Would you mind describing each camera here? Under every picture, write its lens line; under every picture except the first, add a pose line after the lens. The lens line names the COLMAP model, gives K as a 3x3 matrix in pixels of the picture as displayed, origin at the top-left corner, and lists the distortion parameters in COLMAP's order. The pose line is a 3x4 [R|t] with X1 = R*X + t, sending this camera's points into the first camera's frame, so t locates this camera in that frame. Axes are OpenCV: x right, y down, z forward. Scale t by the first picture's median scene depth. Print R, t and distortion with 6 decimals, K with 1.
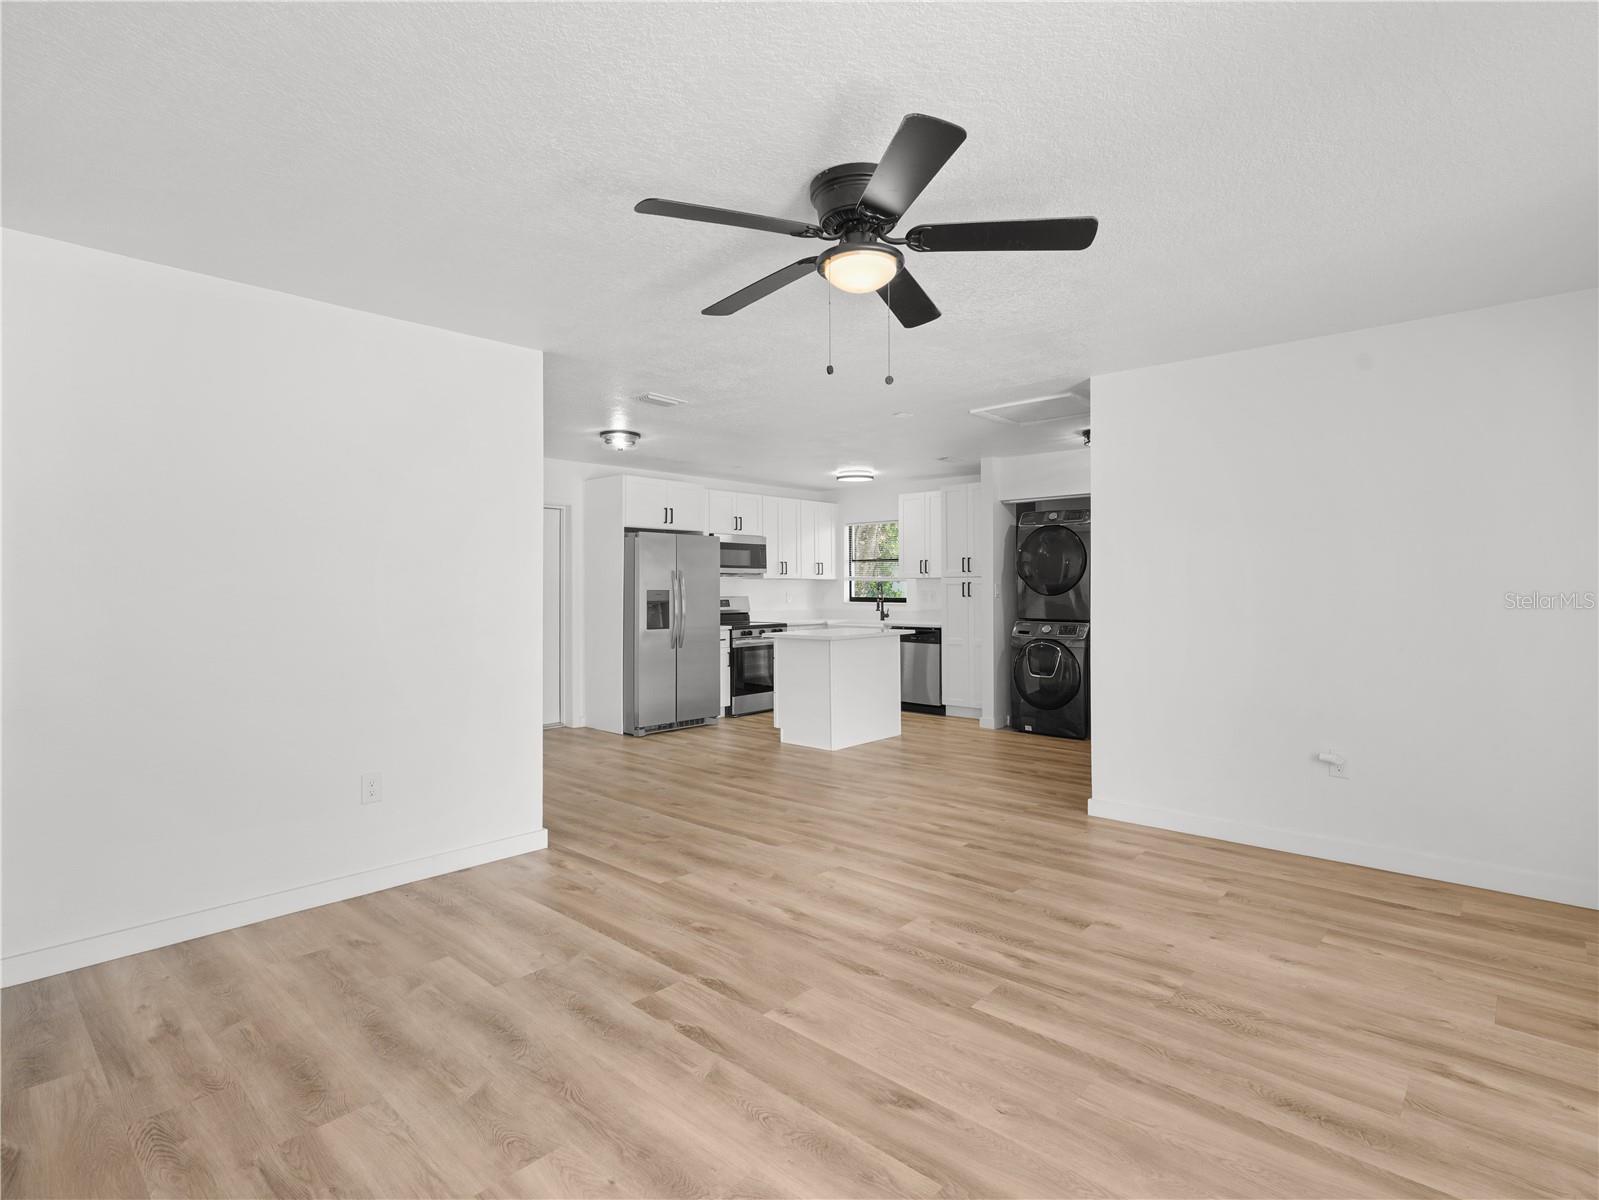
lens RADIAL K [[808.0, 0, 796.5], [0, 808.0, 587.6], [0, 0, 1]] dist [-0.011151, 0.006314]
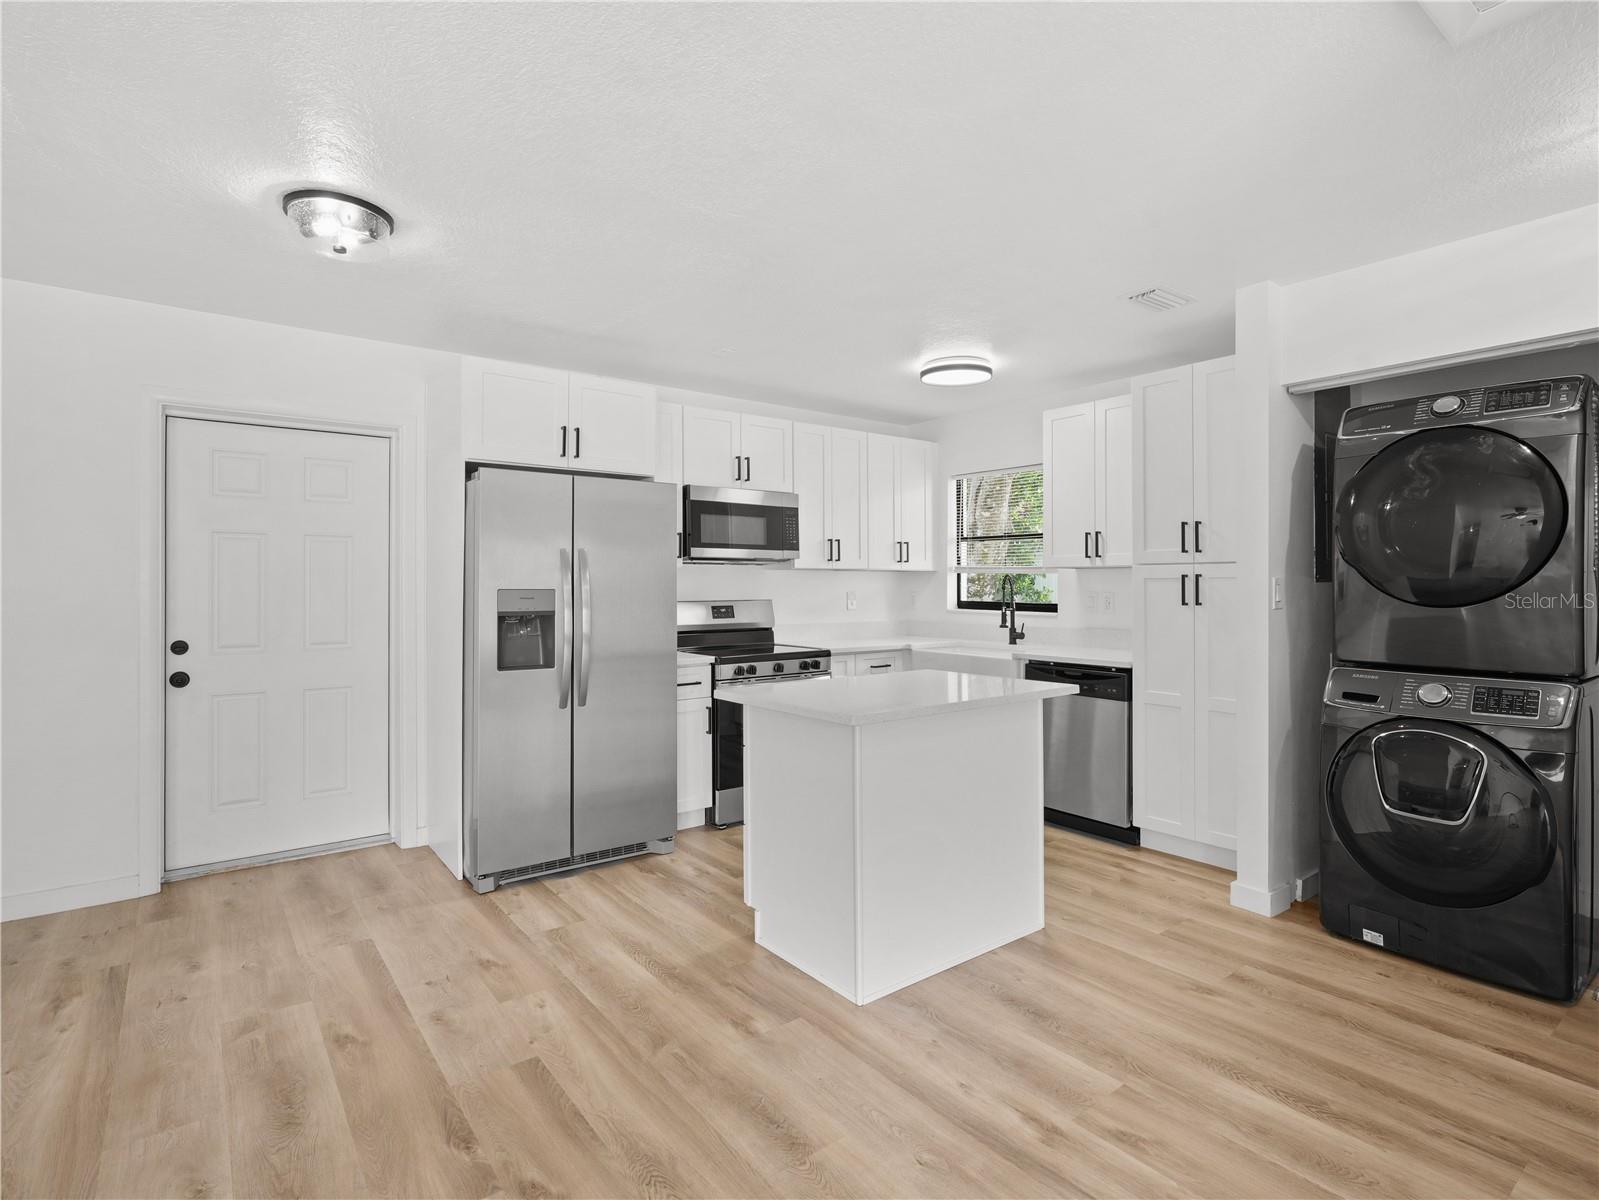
lens RADIAL K [[808.0, 0, 803.3], [0, 808.0, 583.9], [0, 0, 1]] dist [-0.011151, 0.006314]
pose [[0.985912, 0.002887, -0.167241, 0.084838], [-0.002880, 0.999996, 0.000283, -0.000905], [0.167242, 0.000202, 0.985916, 0.635032]]
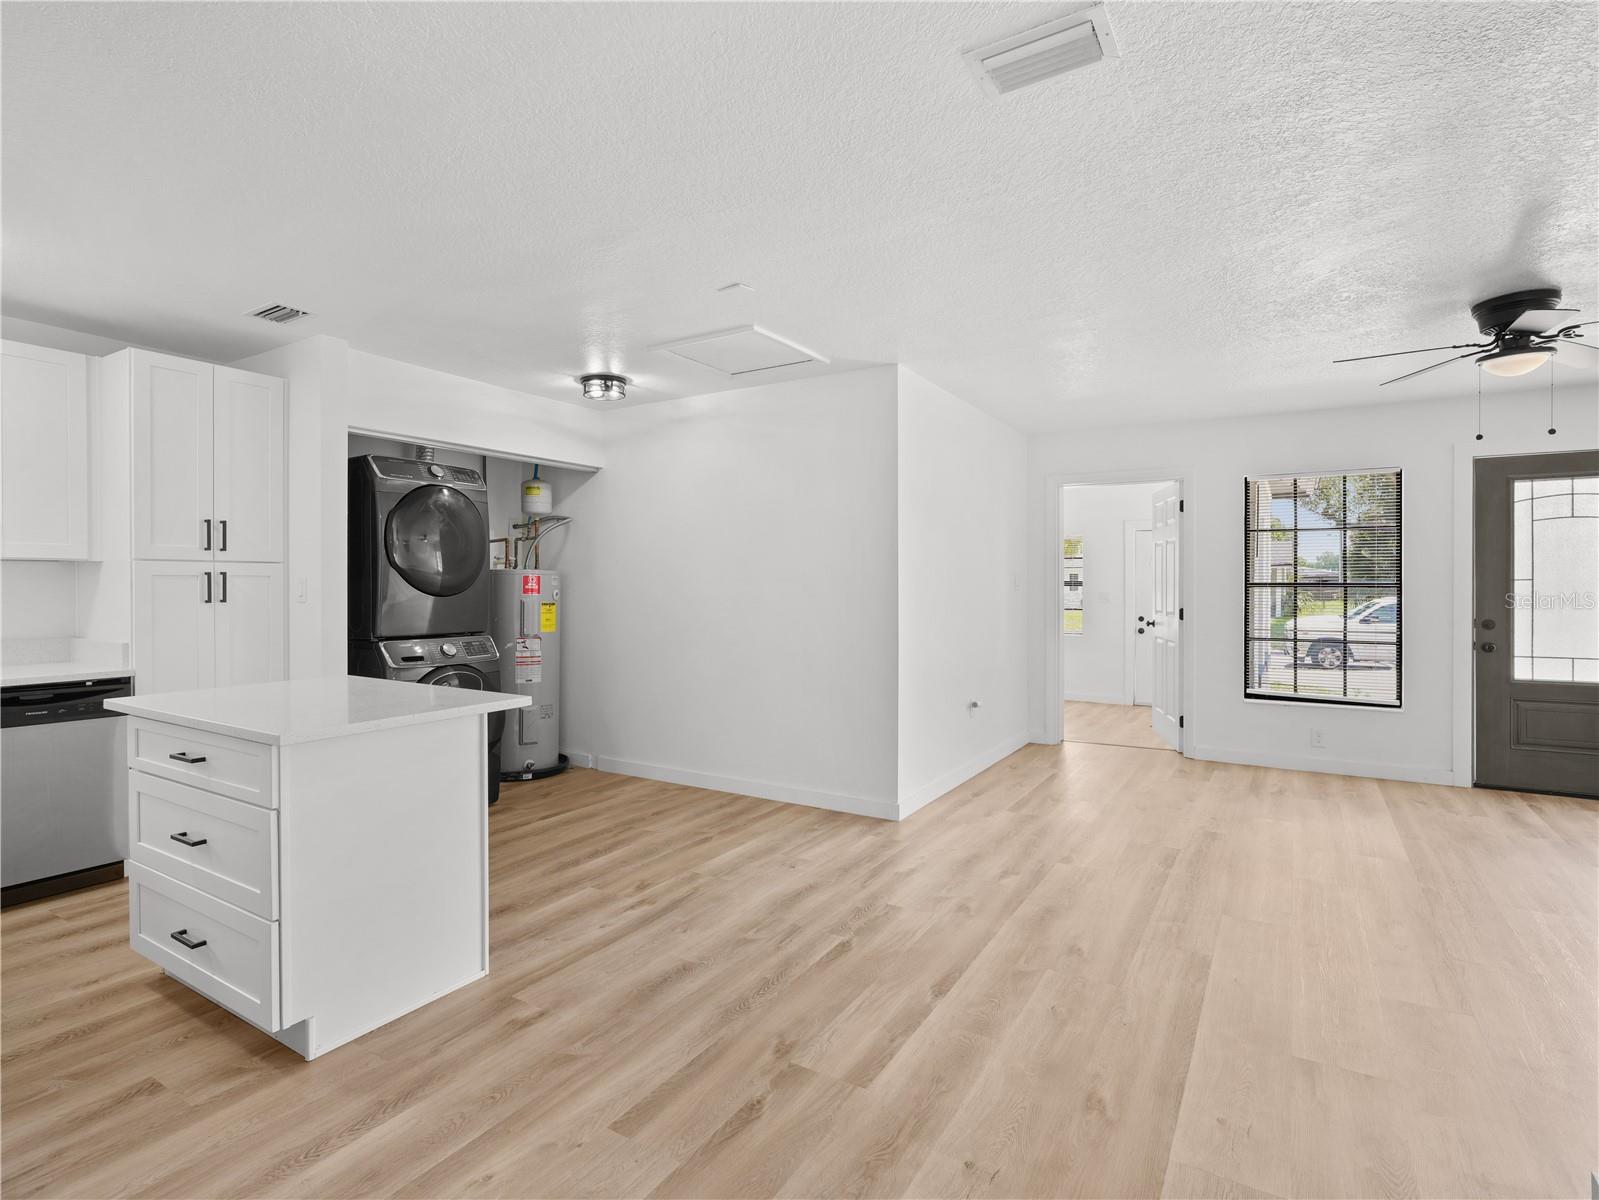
lens RADIAL K [[808.0, 0, 800.1], [0, 808.0, 587.3], [0, 0, 1]] dist [-0.011151, 0.006314]
pose [[-0.196582, 0.001231, 0.980487, -0.407980], [0.000654, 0.999999, -0.001124, 0.003737], [-0.980487, 0.000420, -0.196583, 0.956907]]
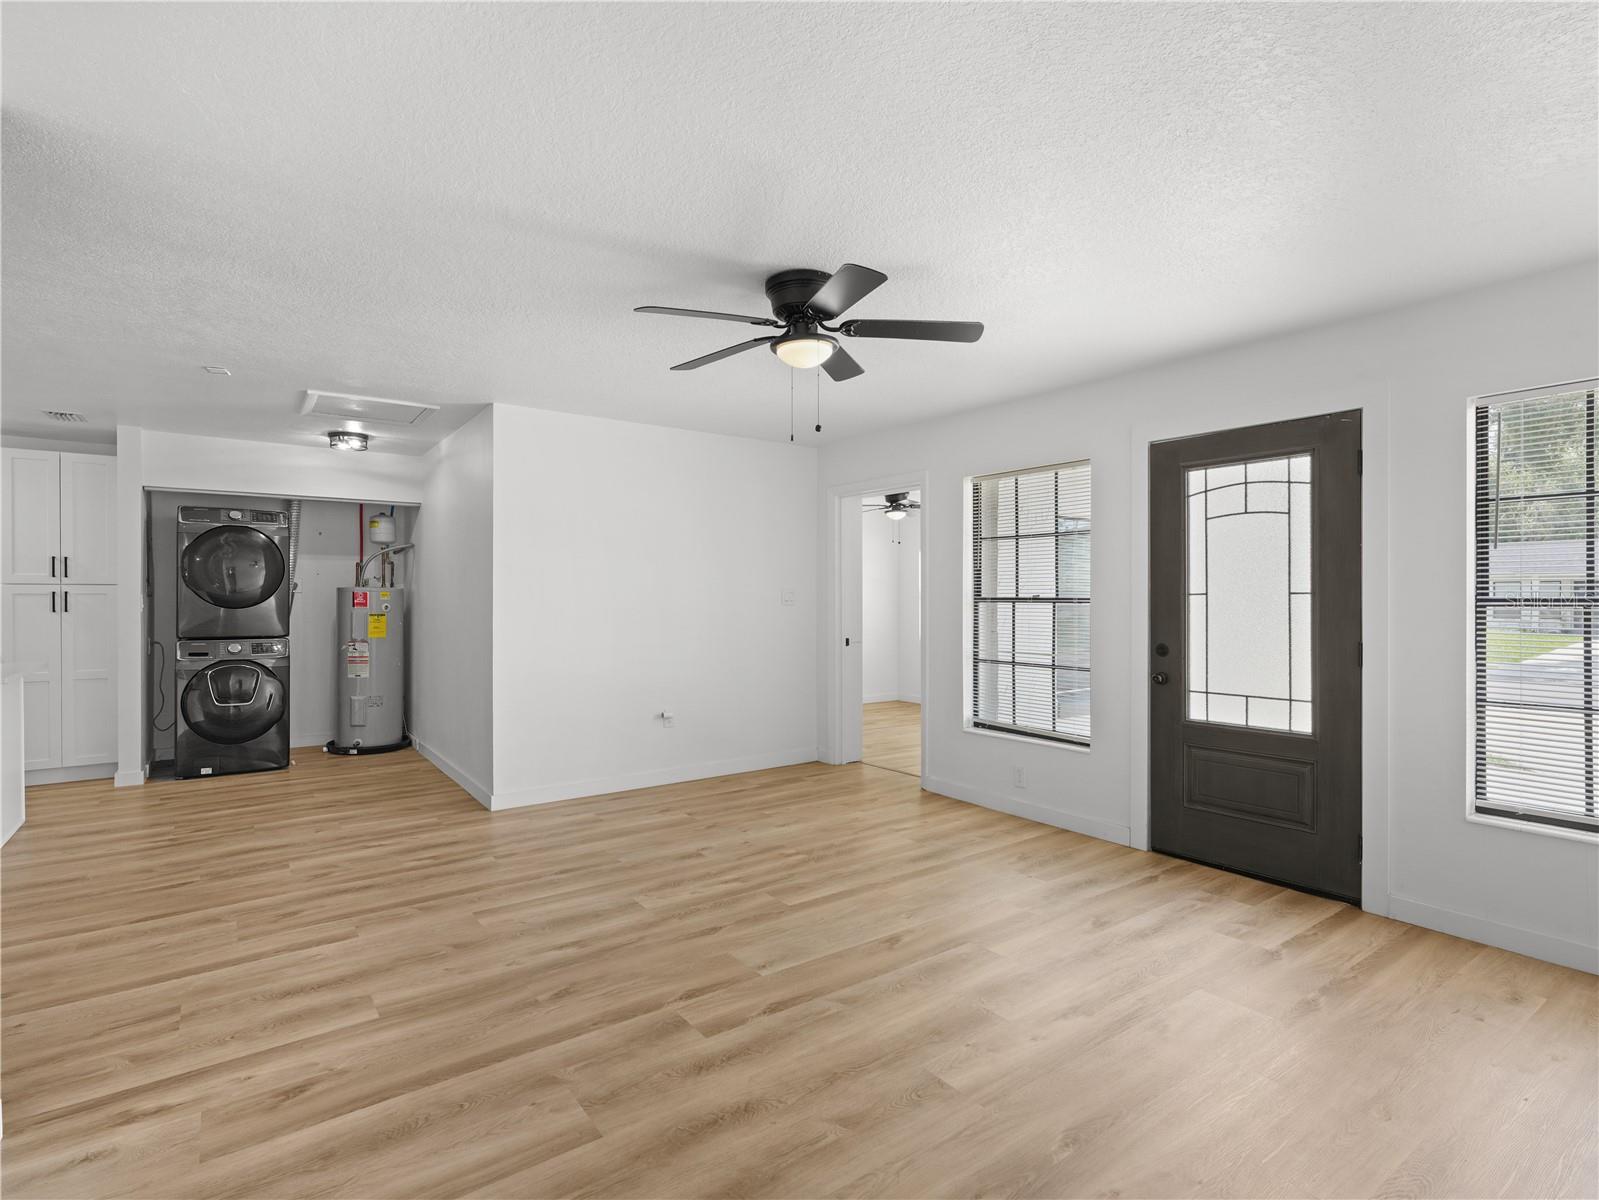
lens RADIAL K [[808.0, 0, 798.7], [0, 808.0, 598.8], [0, 0, 1]] dist [-0.011151, 0.006314]
pose [[0.197850, 0.001626, 0.980231, -0.447593], [-0.000429, 0.999999, -0.001572, 0.000606], [-0.980232, -0.000110, 0.197850, 0.284033]]
